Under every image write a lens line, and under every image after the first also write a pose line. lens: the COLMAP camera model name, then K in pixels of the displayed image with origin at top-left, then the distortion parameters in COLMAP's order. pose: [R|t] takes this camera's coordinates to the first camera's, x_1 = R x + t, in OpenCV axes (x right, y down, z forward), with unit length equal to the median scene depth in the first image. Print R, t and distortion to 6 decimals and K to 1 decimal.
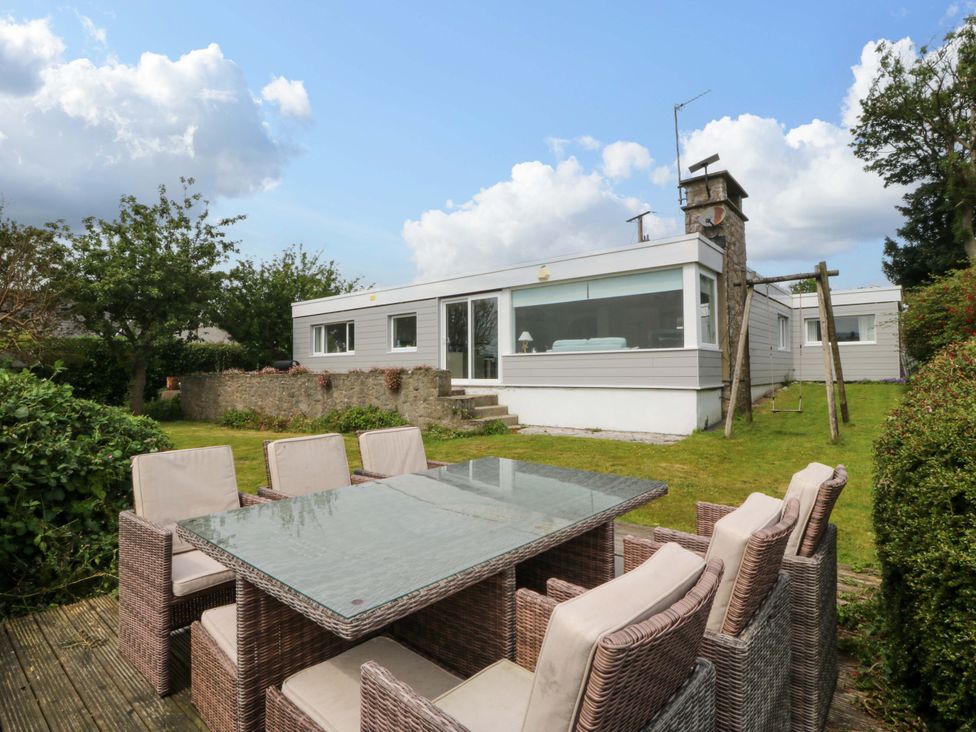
lens RADIAL K [[508.7, 0, 488.6], [0, 508.7, 368.2], [0, 0, 1]] dist [-0.000997, -0.012913]
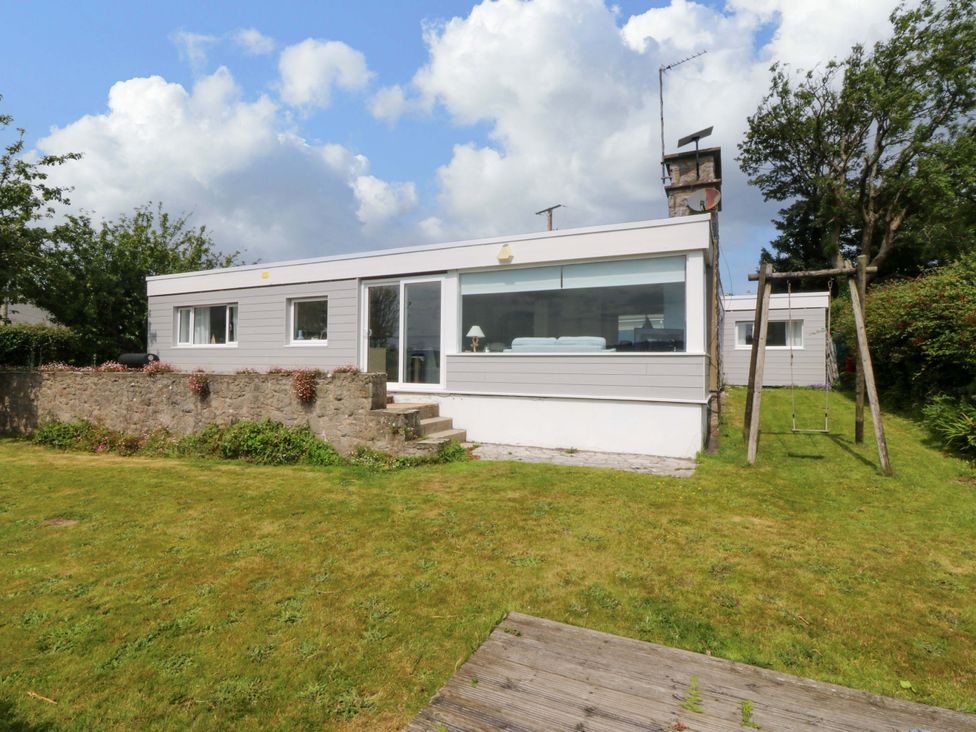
lens RADIAL K [[508.7, 0, 485.8], [0, 508.7, 362.5], [0, 0, 1]] dist [-0.000997, -0.012913]
pose [[0.973339, 0.017680, 0.228690, -0.080162], [-0.018581, 0.999826, 0.001787, -0.013063], [-0.228619, -0.005989, 0.973498, 0.179724]]
